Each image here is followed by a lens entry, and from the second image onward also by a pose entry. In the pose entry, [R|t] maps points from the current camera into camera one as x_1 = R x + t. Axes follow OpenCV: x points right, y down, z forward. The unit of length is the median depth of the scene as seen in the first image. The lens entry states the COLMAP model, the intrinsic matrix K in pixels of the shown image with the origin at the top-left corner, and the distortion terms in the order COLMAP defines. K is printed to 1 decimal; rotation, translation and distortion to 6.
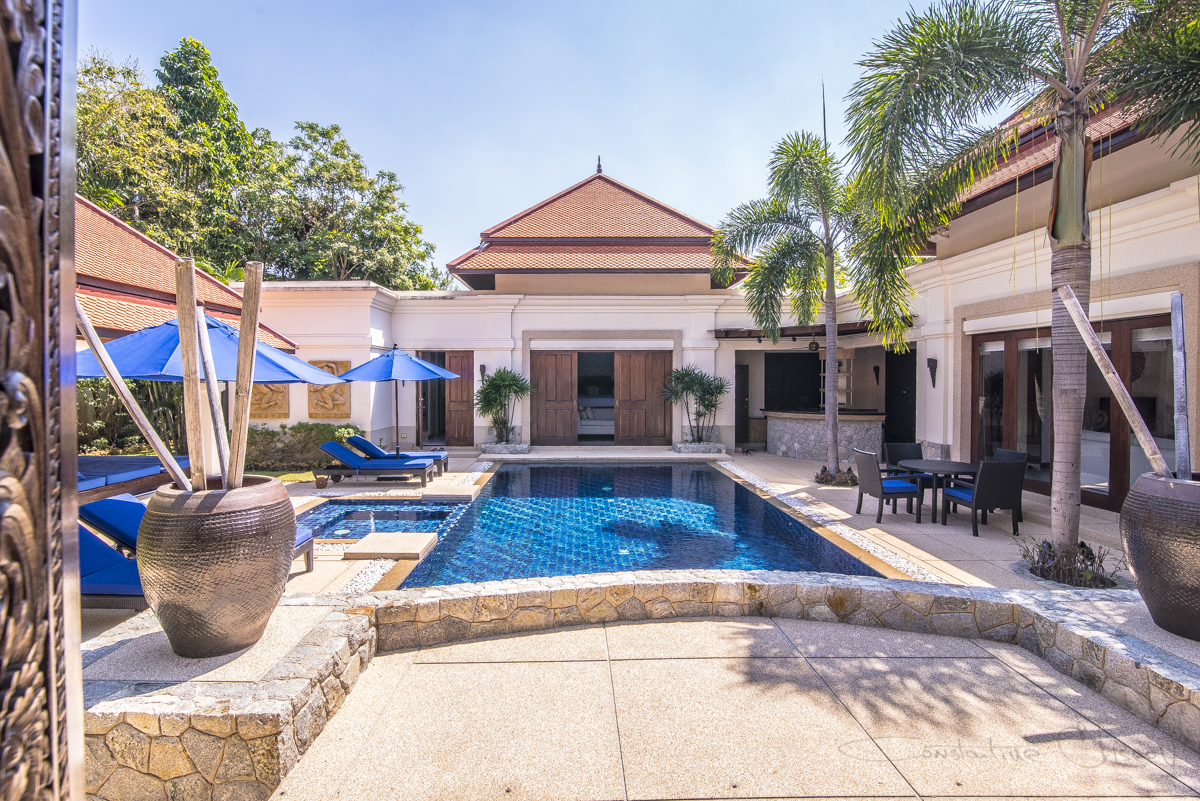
lens RADIAL K [[563.3, 0, 594.1], [0, 563.3, 382.9], [0, 0, 1]] dist [-0.015507, 0.000058]
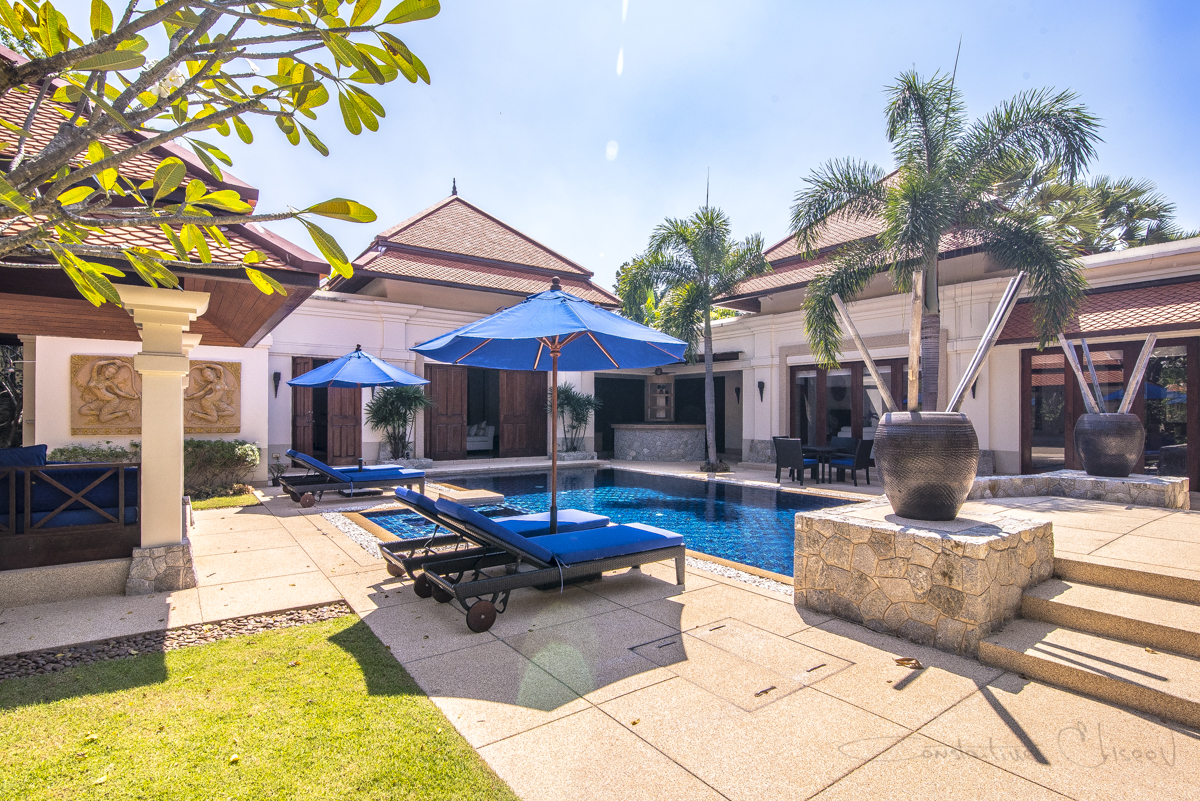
lens RADIAL K [[563.3, 0, 595.0], [0, 563.3, 395.5], [0, 0, 1]] dist [-0.015507, 0.000058]
pose [[0.827271, 0.020885, 0.561415, -0.420500], [-0.003008, 0.999459, -0.032749, 0.030571], [-0.561795, 0.025404, 0.826886, 0.033105]]
